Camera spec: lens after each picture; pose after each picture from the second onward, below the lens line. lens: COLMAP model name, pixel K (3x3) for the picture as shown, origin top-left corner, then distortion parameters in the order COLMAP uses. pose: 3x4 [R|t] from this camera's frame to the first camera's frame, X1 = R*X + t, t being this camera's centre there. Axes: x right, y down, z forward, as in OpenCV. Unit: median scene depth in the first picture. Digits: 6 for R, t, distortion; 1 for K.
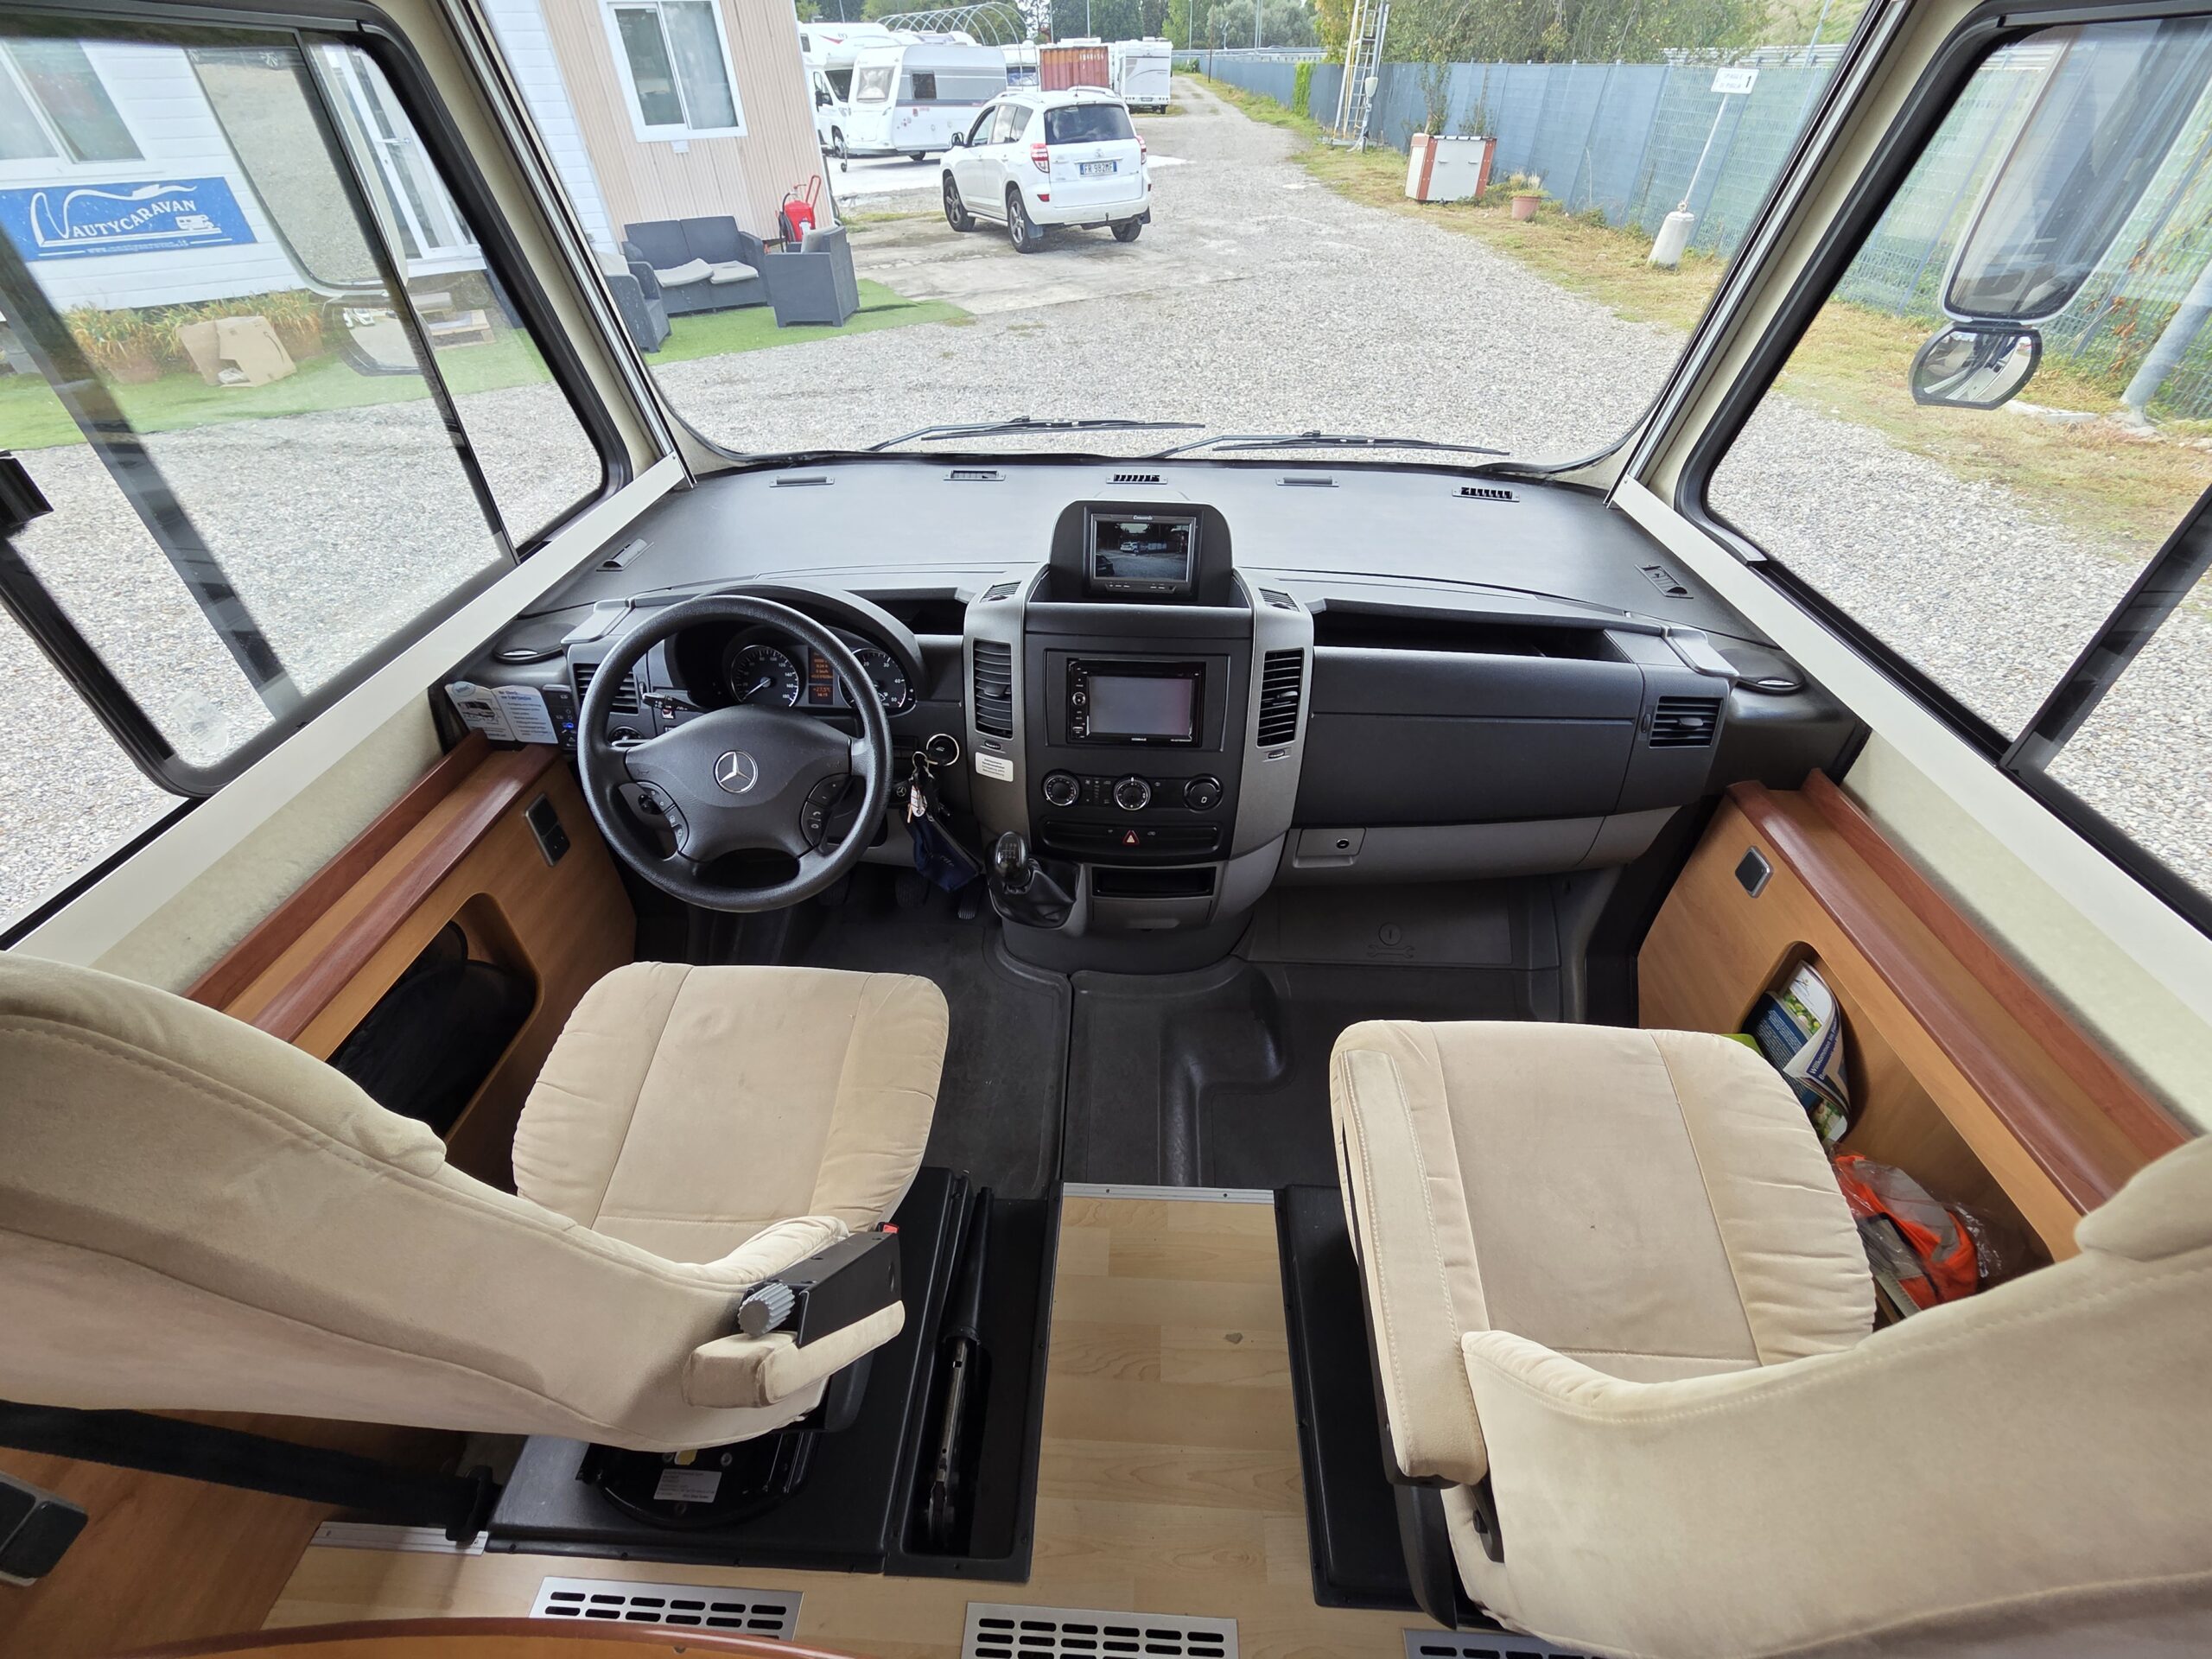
lens RADIAL K [[909.7, 0, 1106.0], [0, 909.7, 829.5], [0, 0, 1]] dist [-0.000349, -0.000053]
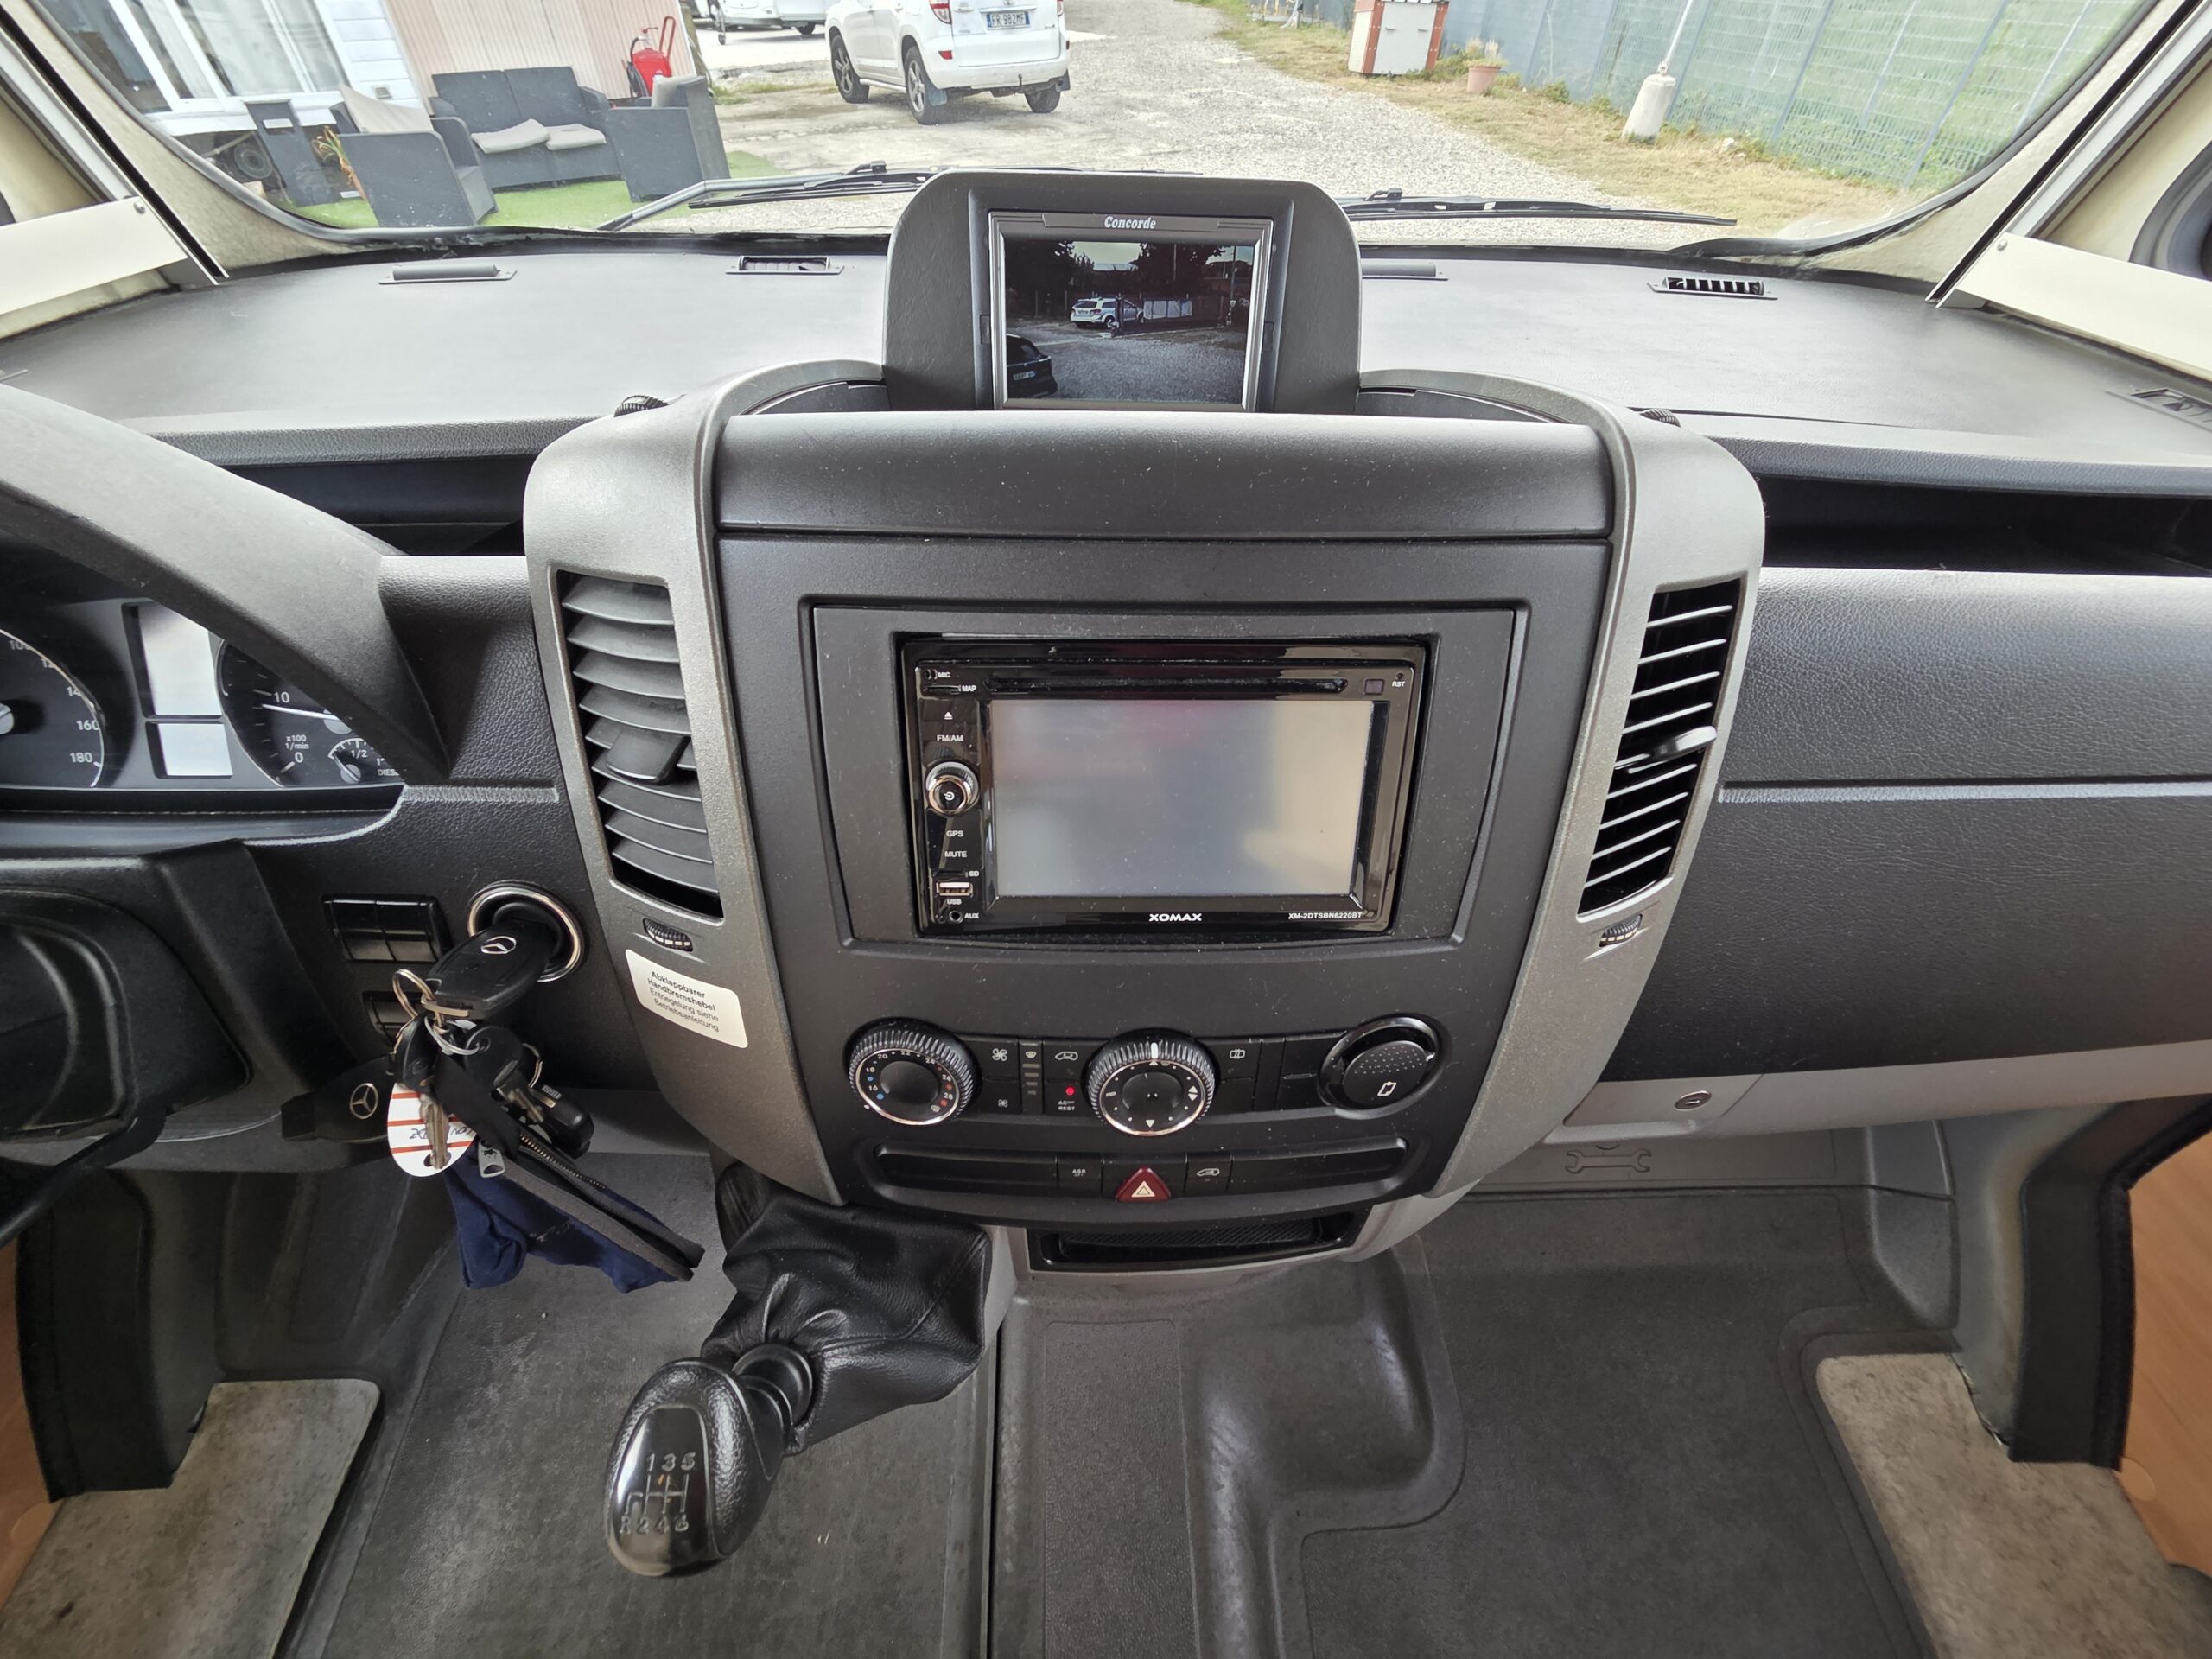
lens RADIAL K [[914.5, 0, 1100.4], [0, 914.5, 833.2], [0, 0, 1]] dist [-0.001041, -0.000437]
pose [[0.997632, -0.038918, 0.056701, -0.000314], [0.034805, 0.996811, 0.071809, -0.021313], [-0.059315, -0.069666, 0.995805, 0.106014]]
